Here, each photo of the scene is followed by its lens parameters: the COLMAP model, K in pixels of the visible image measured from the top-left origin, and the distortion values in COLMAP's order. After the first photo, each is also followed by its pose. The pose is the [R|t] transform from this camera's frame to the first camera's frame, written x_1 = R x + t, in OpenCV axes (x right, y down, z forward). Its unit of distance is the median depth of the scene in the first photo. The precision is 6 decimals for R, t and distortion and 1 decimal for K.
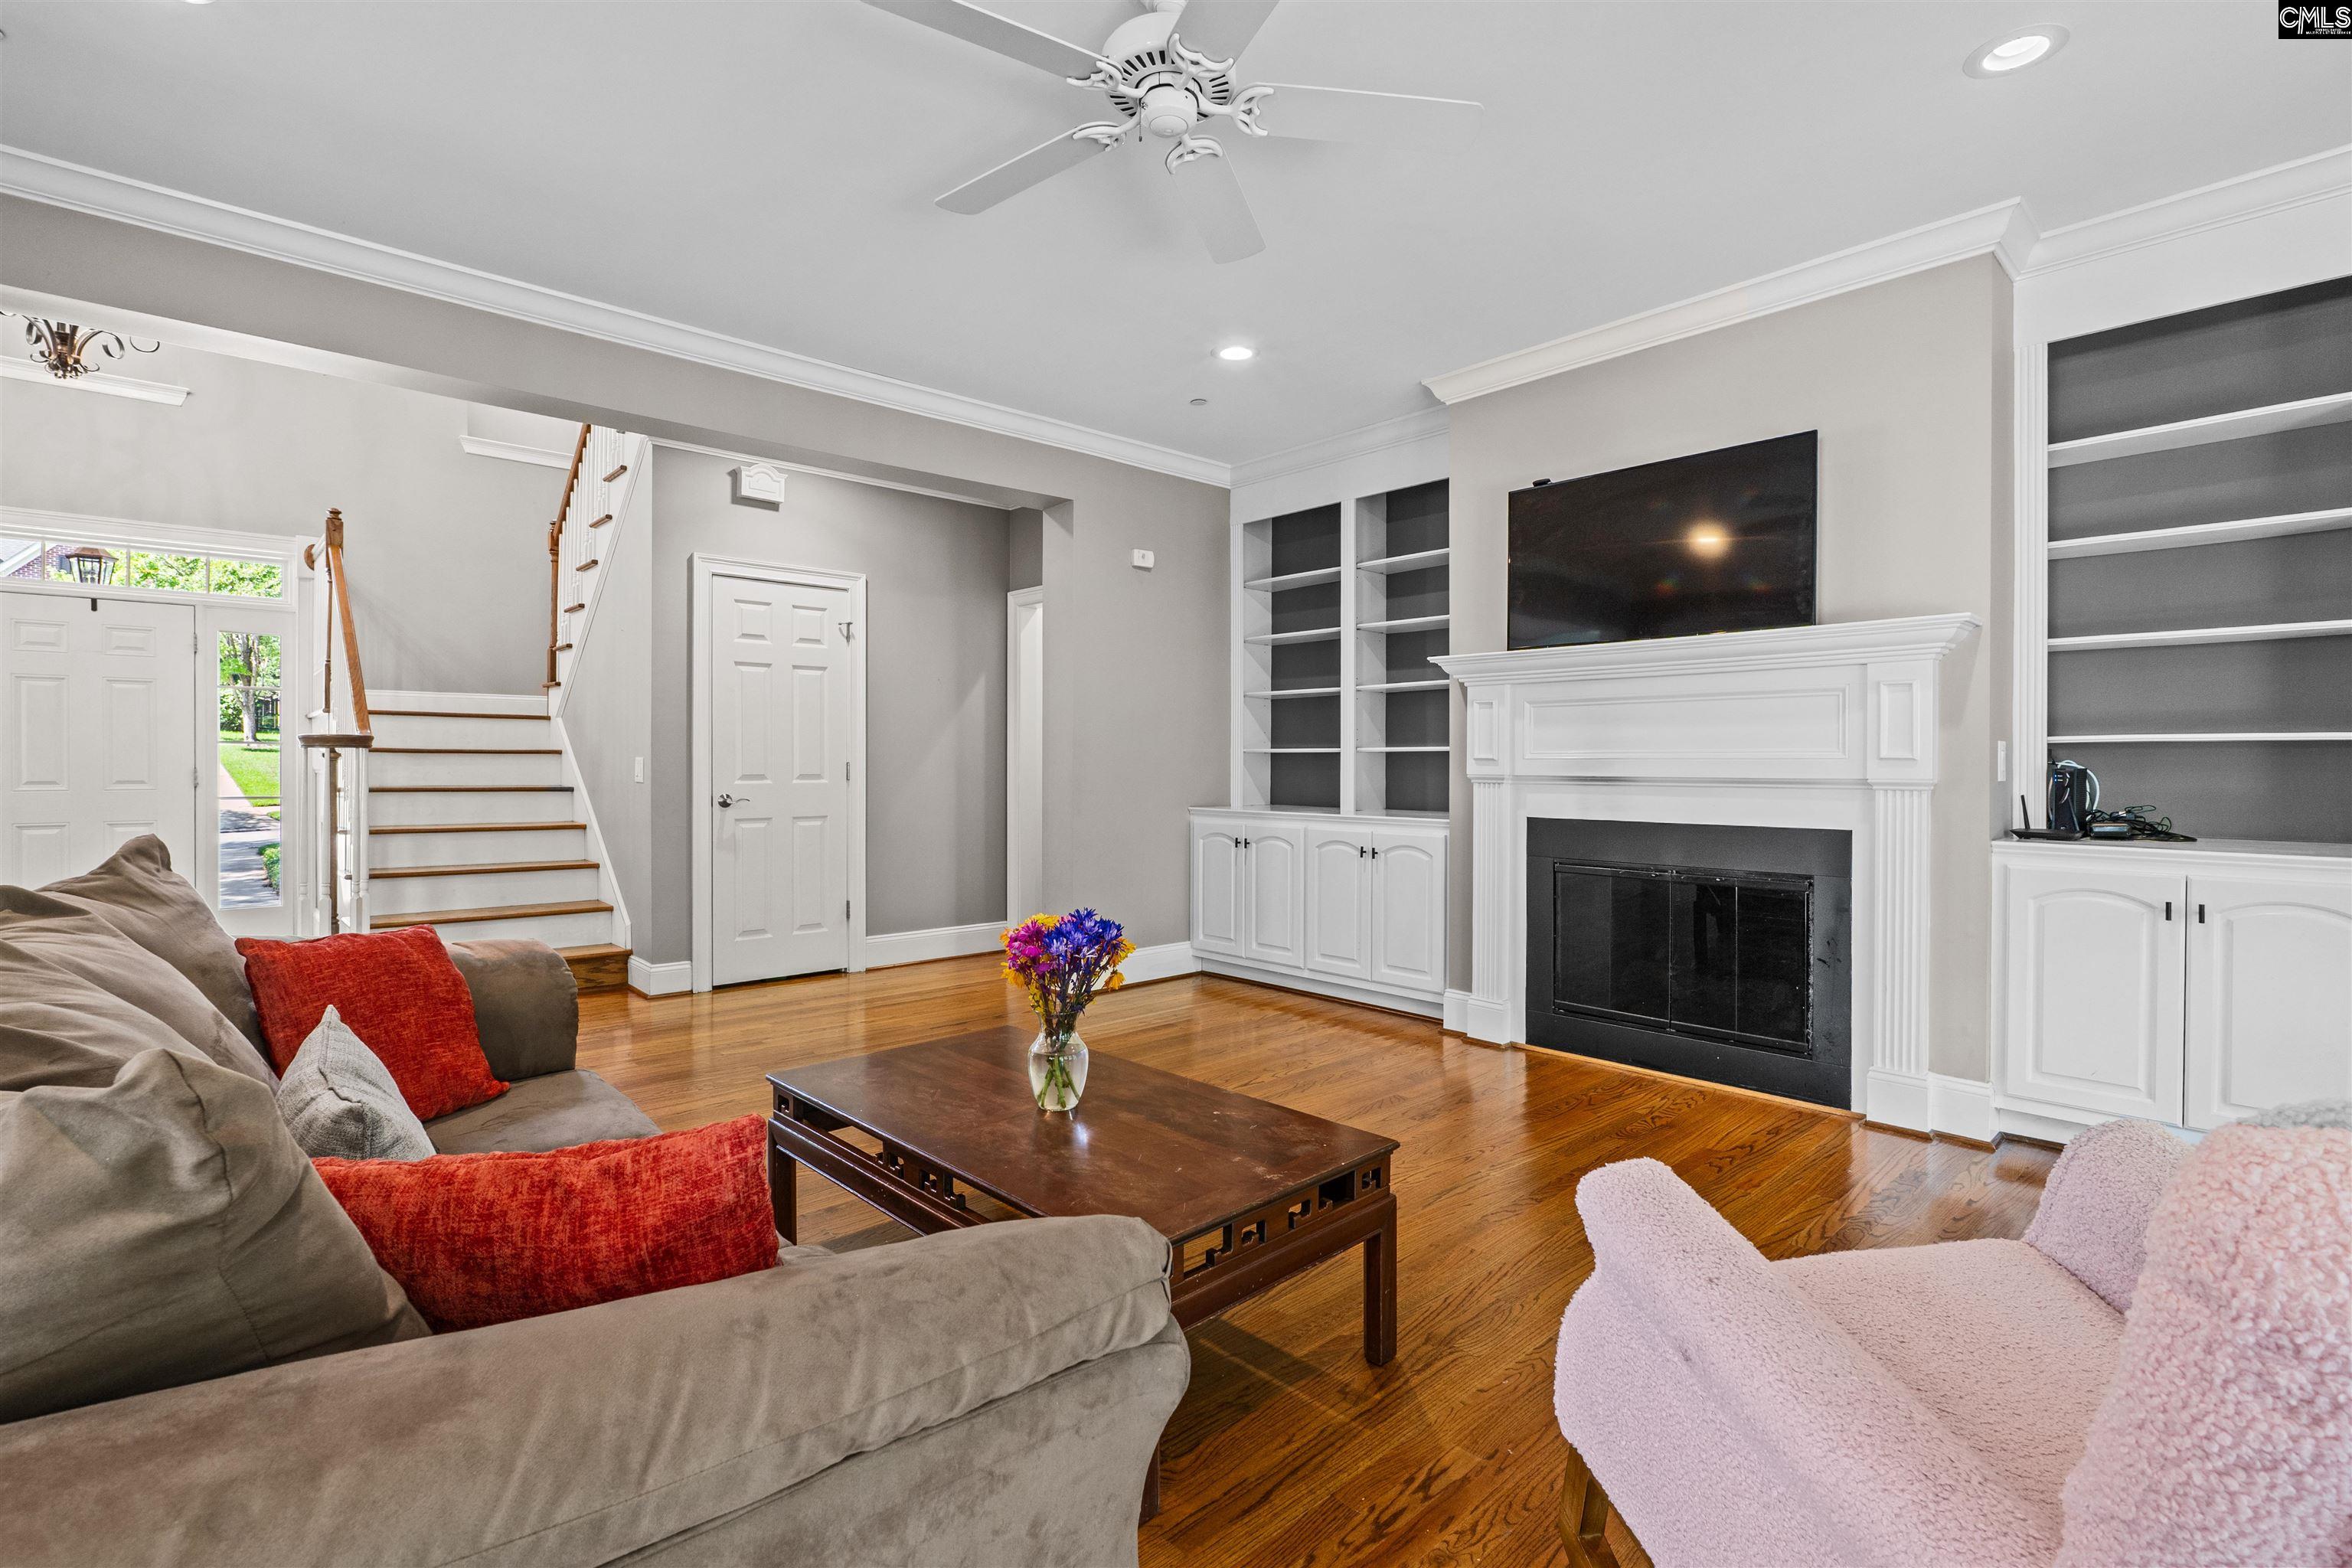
lens RADIAL K [[1092.6, 0, 1132.3], [0, 1092.6, 771.1], [0, 0, 1]] dist [-0.001782, -0.000015]
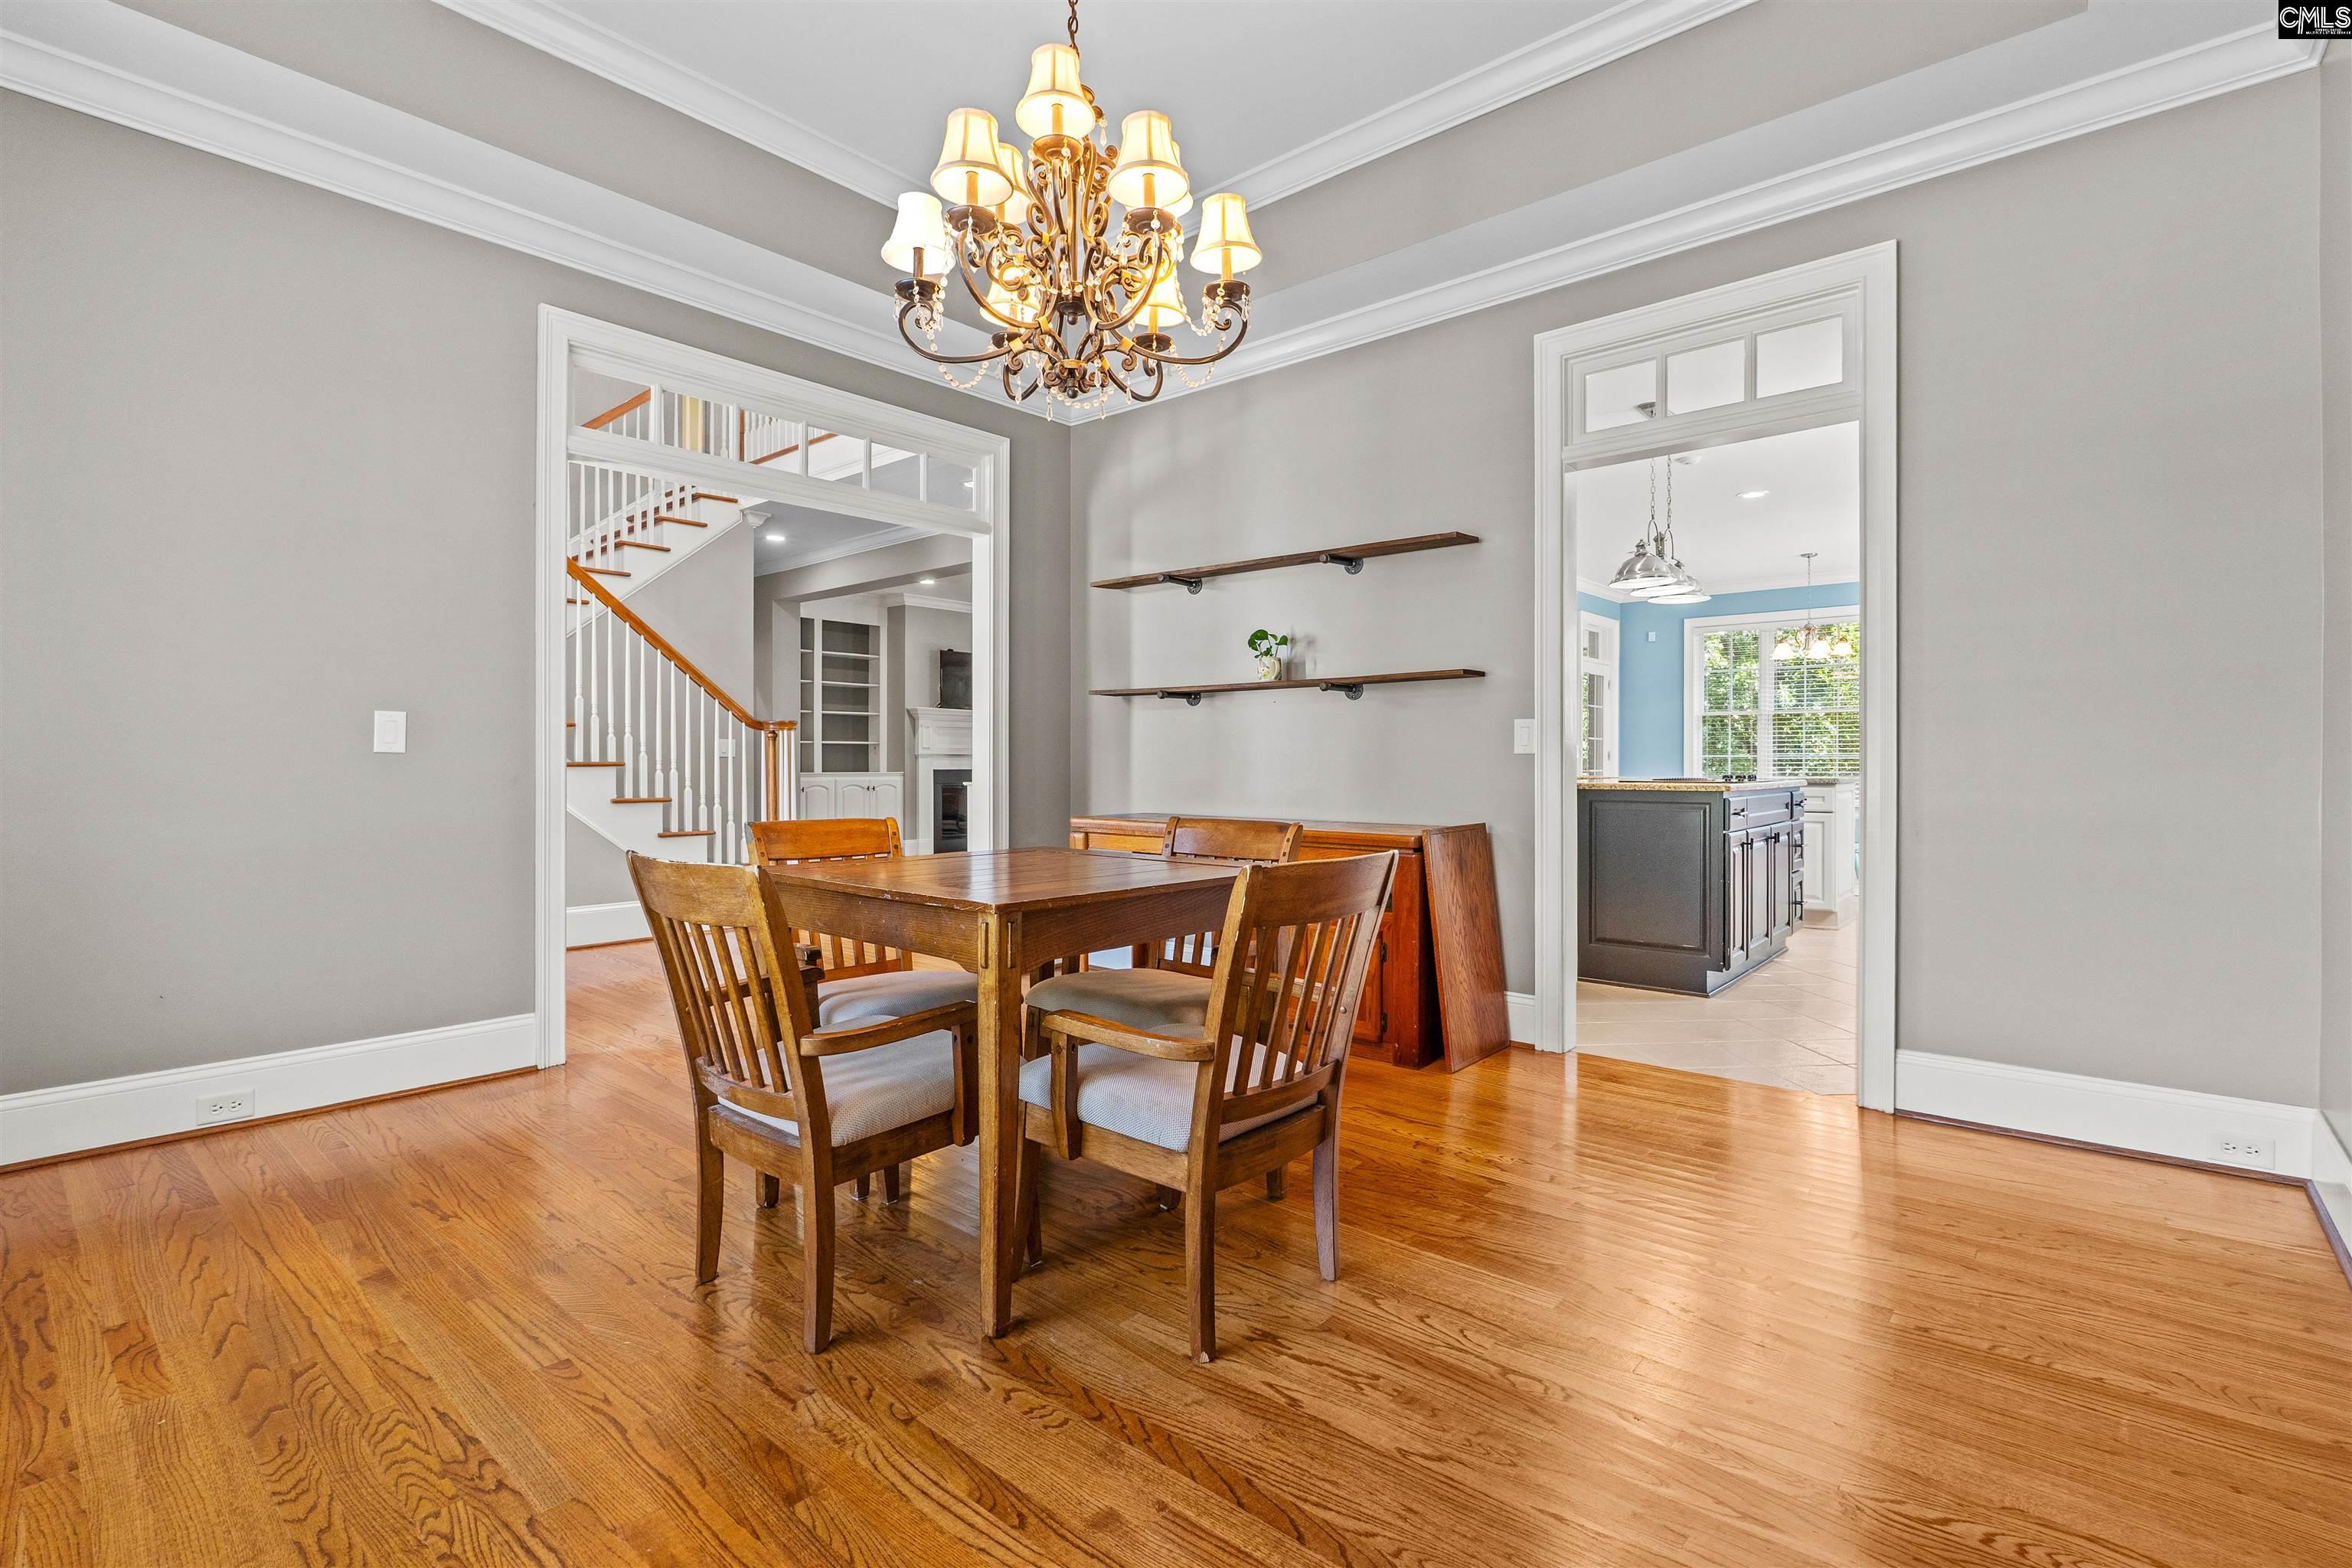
lens RADIAL K [[1075.7, 0, 1172.6], [0, 1075.7, 769.9], [0, 0, 1]] dist [-0.000160, 0.000887]
pose [[-0.129404, -0.010224, 0.991539, -2.290655], [0.001834, 0.999943, 0.010550, 0.015521], [-0.991590, 0.003183, -0.129377, 0.737929]]
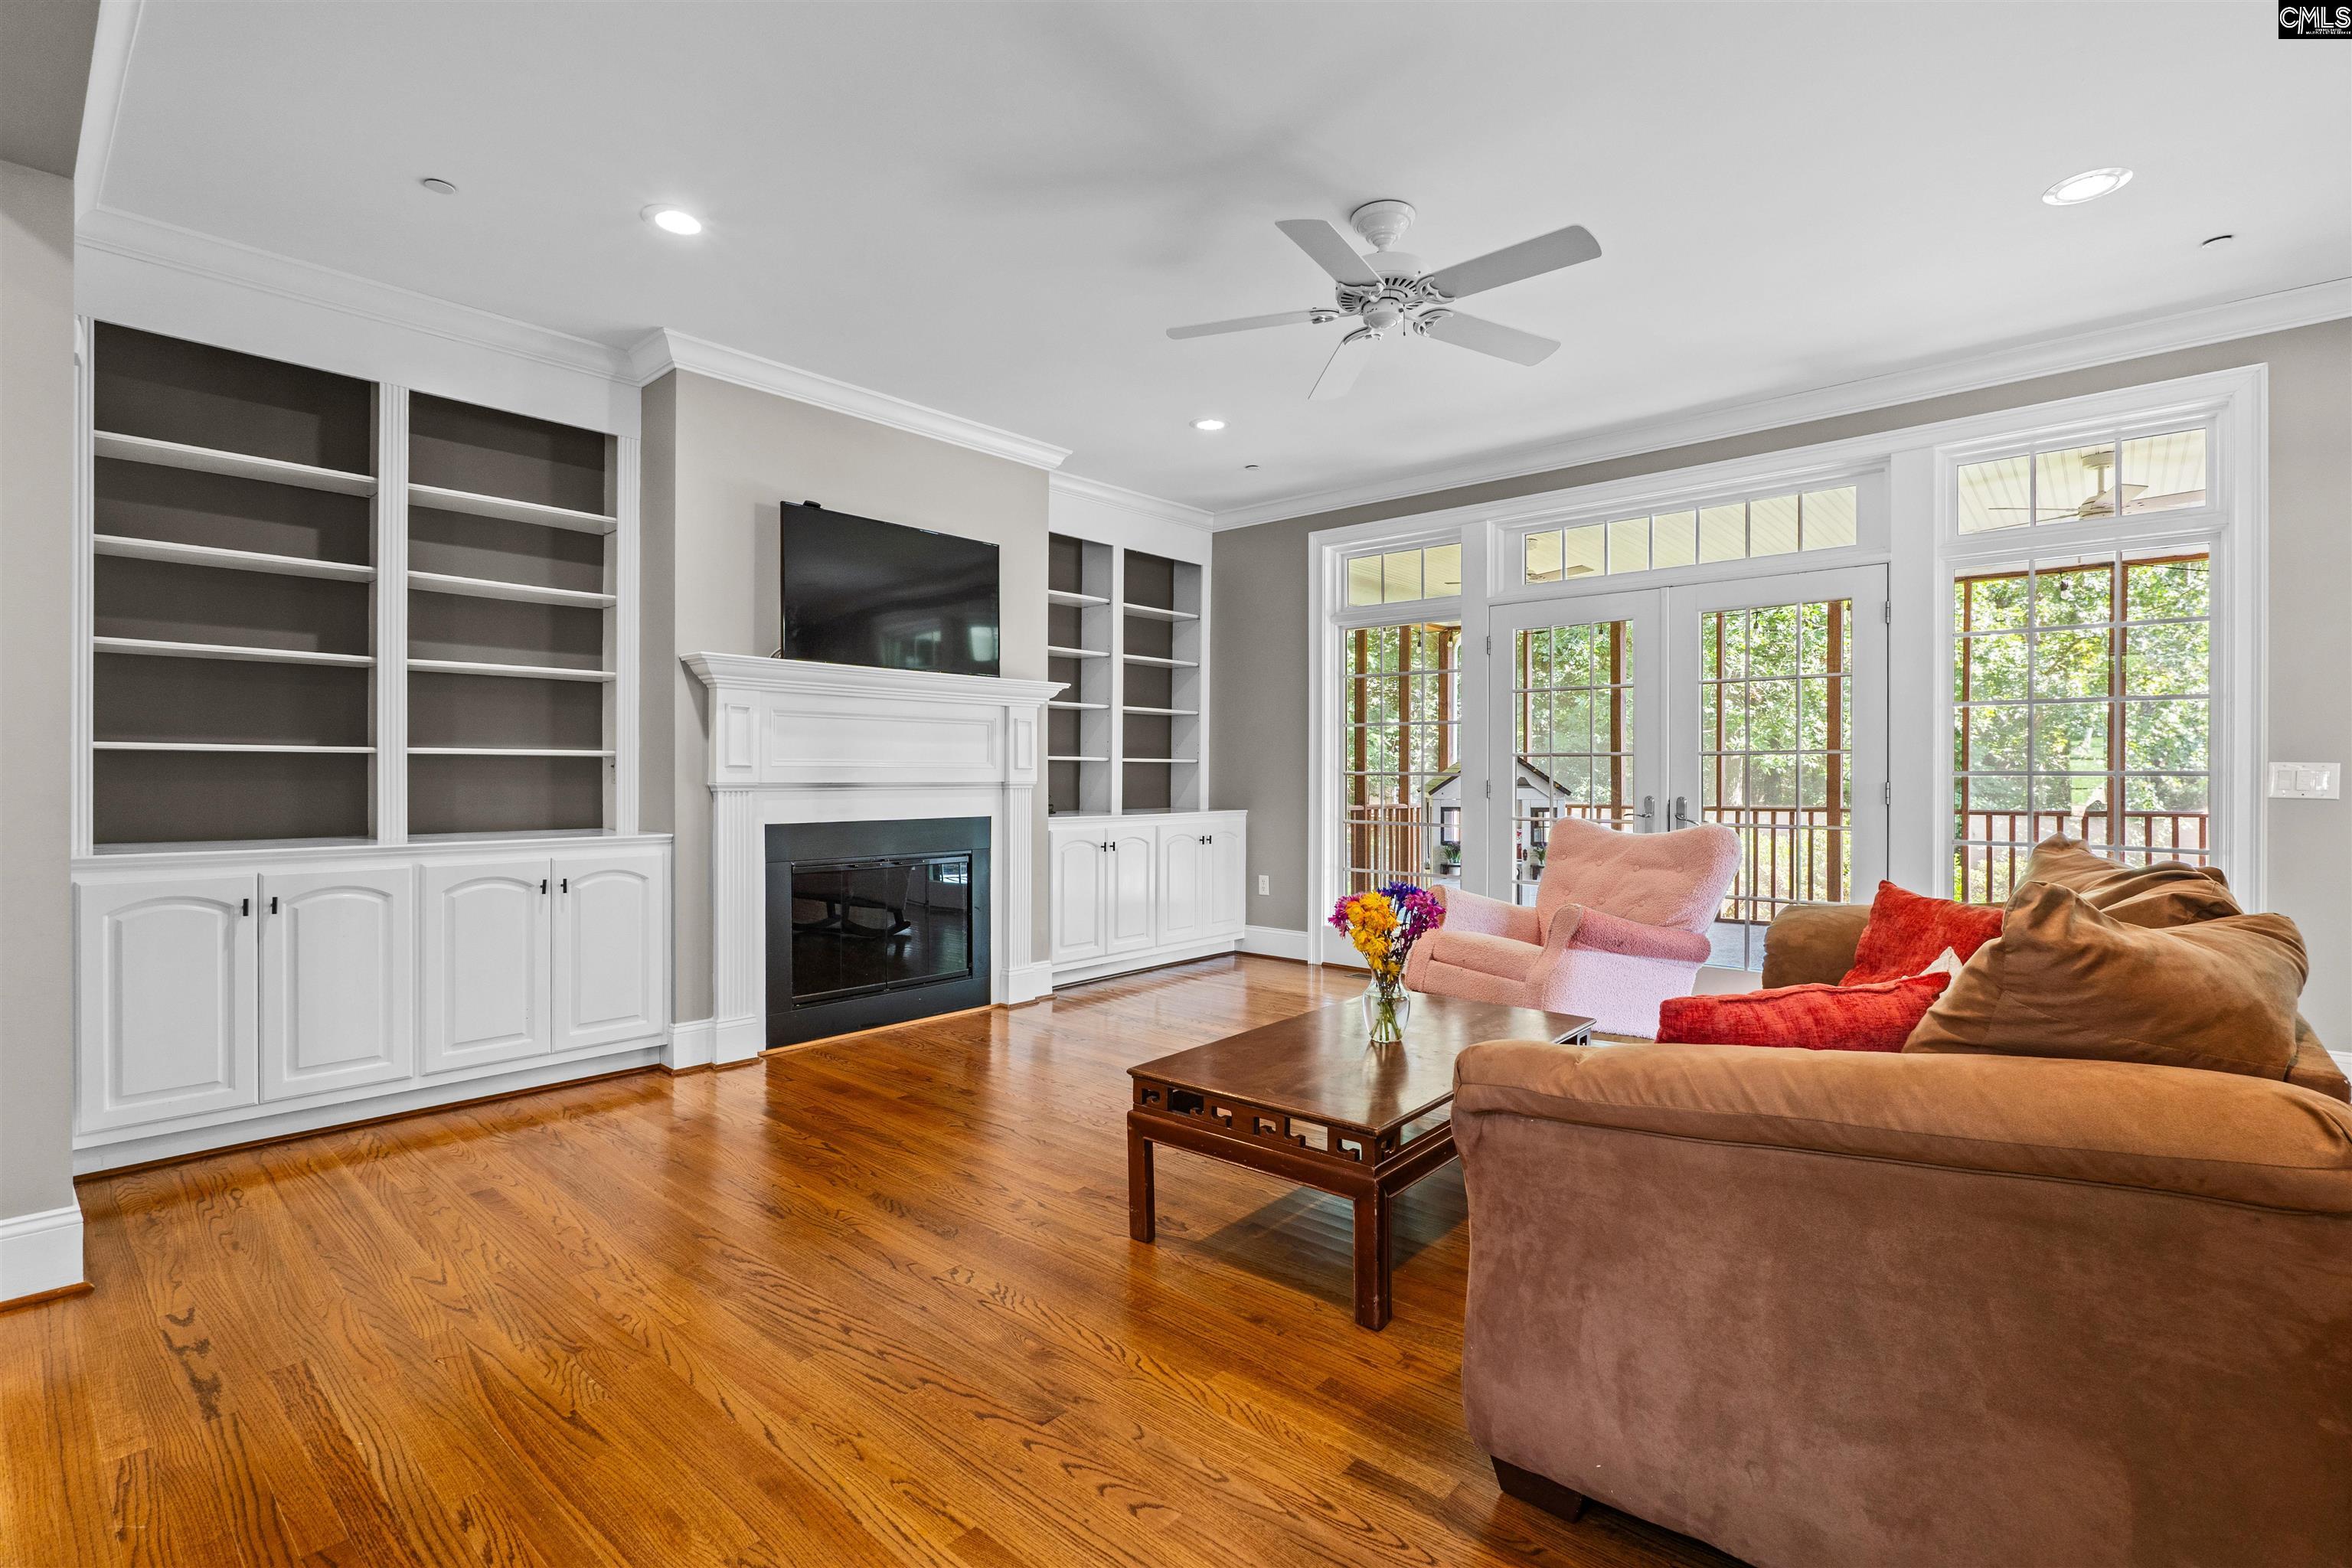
lens RADIAL K [[1071.9, 0, 1172.5], [0, 1071.9, 773.2], [0, 0, 1]] dist [-0.013885, 0.000636]
pose [[-0.116176, -0.001382, 0.993228, -0.641999], [0.004500, 0.999988, 0.001918, -0.005050], [-0.993218, 0.004693, -0.116169, 0.723274]]
